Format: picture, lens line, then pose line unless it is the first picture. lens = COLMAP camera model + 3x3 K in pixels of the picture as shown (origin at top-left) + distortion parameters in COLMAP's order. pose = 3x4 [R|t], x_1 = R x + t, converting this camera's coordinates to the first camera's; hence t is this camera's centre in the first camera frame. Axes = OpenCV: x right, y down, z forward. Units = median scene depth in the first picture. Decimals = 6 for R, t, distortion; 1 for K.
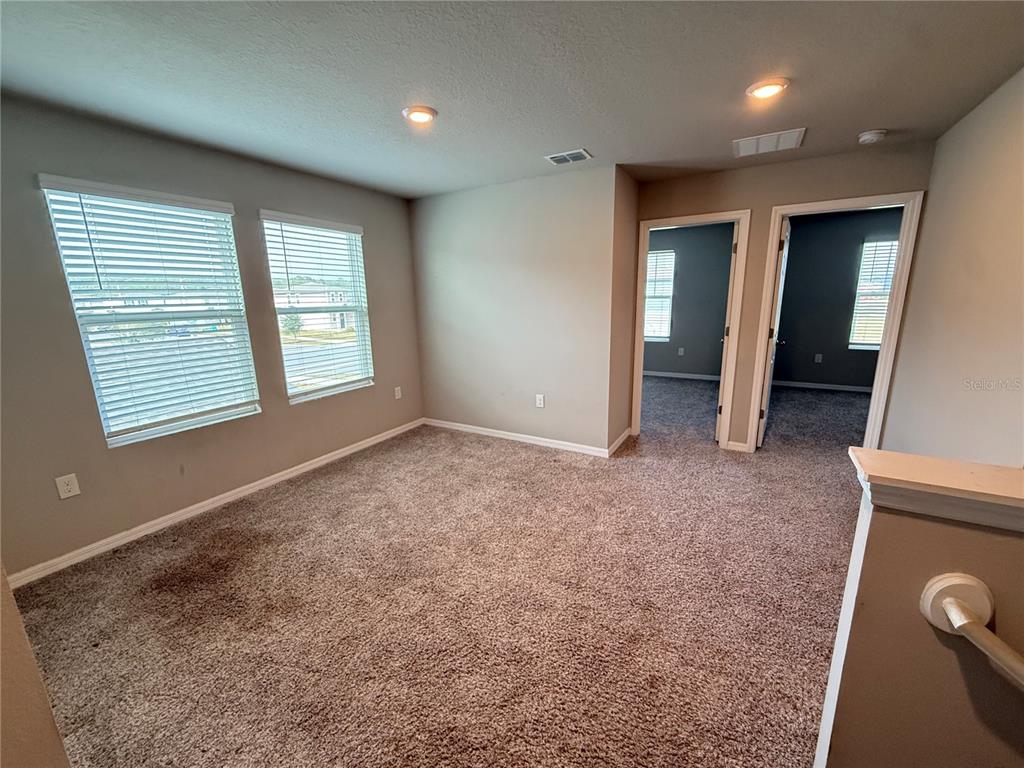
lens RADIAL K [[409.5, 0, 505.4], [0, 409.5, 384.0], [0, 0, 1]] dist [-0.001730, -0.000678]
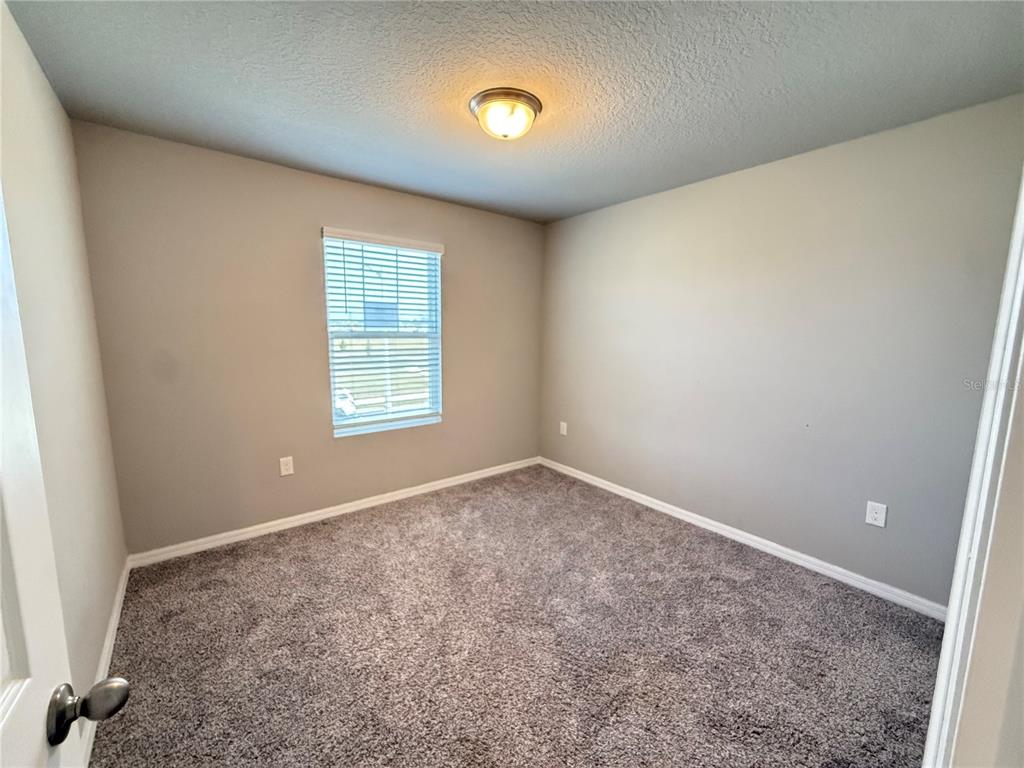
lens RADIAL K [[409.5, 0, 519.8], [0, 409.5, 382.2], [0, 0, 1]] dist [-0.001730, -0.000678]
pose [[0.929273, 0.076540, -0.361377, 0.149021], [-0.102597, 0.993286, -0.053445, -0.055572], [0.354860, 0.086741, 0.930887, 0.256338]]
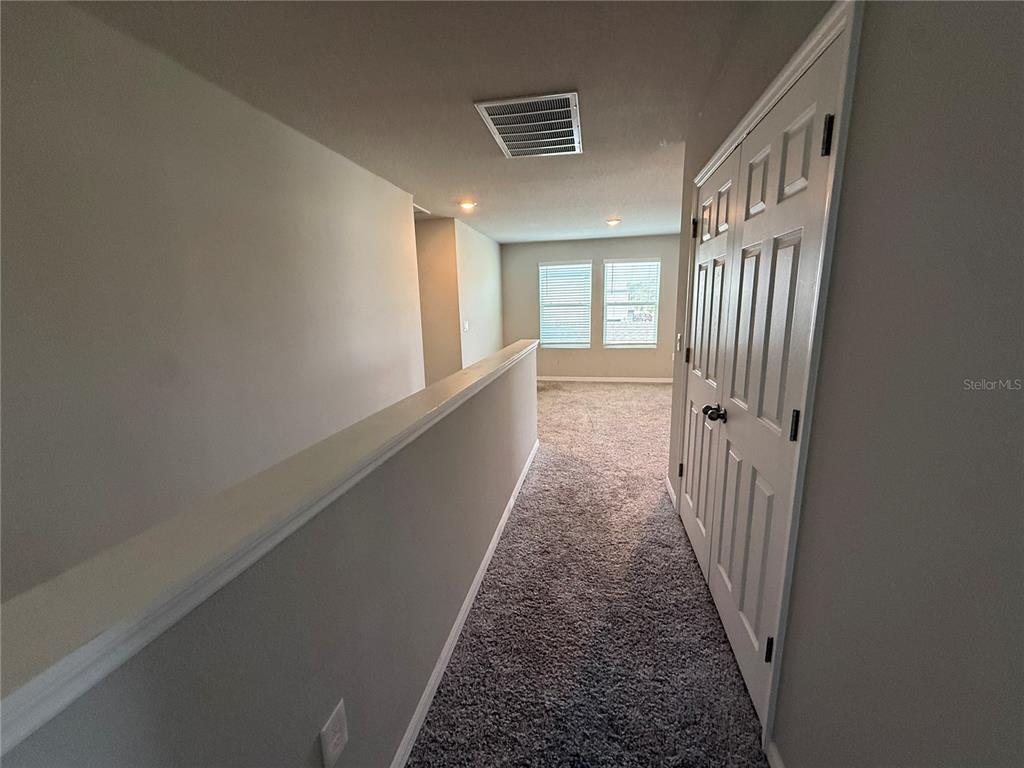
lens RADIAL K [[409.5, 0, 513.3], [0, 409.5, 383.9], [0, 0, 1]] dist [-0.001730, -0.000678]
pose [[0.328323, 0.193576, -0.924517, 1.158900], [-0.179715, 0.973698, 0.140051, 0.016567], [0.927311, 0.120167, 0.354476, -0.148802]]
